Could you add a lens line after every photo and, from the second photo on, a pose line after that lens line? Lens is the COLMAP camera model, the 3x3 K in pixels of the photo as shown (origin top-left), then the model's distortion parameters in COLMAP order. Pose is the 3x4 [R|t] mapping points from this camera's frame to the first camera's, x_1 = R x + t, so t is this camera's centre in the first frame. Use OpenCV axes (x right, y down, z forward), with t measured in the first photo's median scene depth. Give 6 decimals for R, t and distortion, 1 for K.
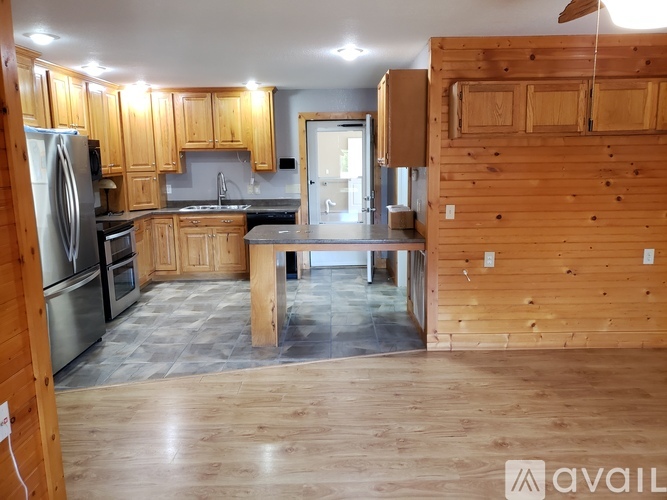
lens RADIAL K [[519.5, 0, 338.9], [0, 519.5, 245.0], [0, 0, 1]] dist [0.030848, -0.031739]
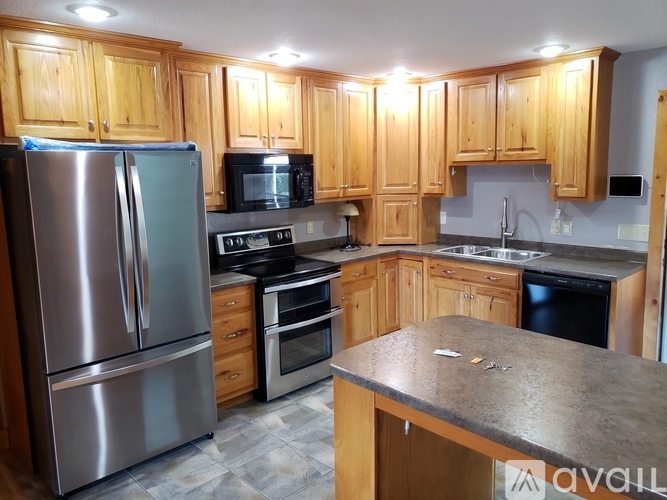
lens RADIAL K [[519.5, 0, 329.1], [0, 519.5, 243.6], [0, 0, 1]] dist [0.030848, -0.031739]
pose [[0.692265, 0.102626, -0.714309, 0.088966], [-0.114536, 0.992915, 0.031653, -0.081999], [0.712496, 0.059902, 0.699115, 0.415276]]
